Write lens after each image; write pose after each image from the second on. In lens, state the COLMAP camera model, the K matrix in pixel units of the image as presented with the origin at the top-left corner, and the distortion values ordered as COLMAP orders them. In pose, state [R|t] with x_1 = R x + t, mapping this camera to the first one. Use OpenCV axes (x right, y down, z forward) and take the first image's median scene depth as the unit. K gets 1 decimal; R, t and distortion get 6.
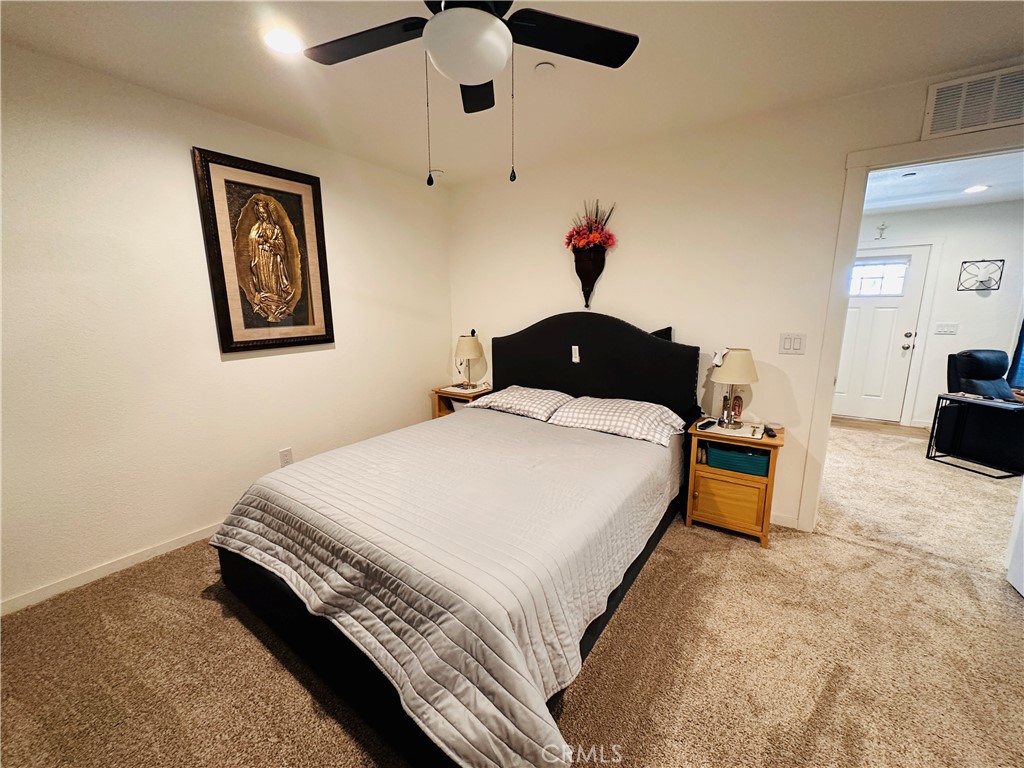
lens RADIAL K [[407.9, 0, 511.7], [0, 407.9, 382.7], [0, 0, 1]] dist [-0.003370, 0.001125]
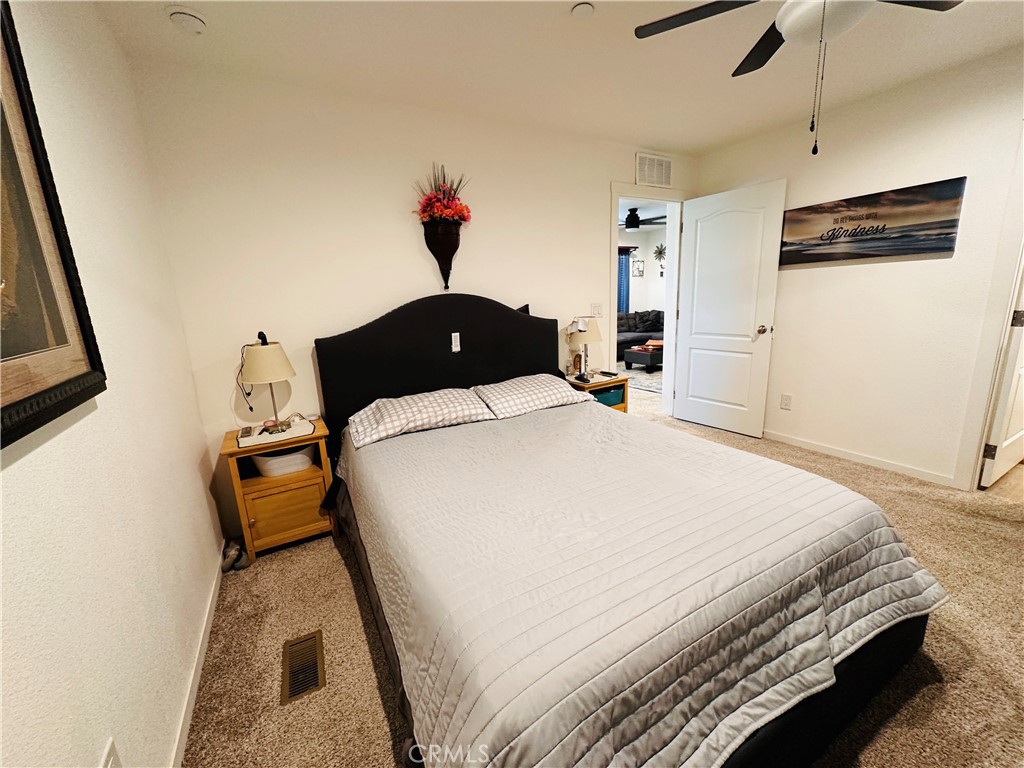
lens RADIAL K [[407.9, 0, 511.7], [0, 407.9, 382.7], [0, 0, 1]] dist [-0.003370, 0.001125]
pose [[0.425566, -0.209389, 0.880369, -0.615303], [0.203256, 0.970121, 0.132483, -0.082485], [-0.881805, 0.122560, 0.455410, 0.539120]]
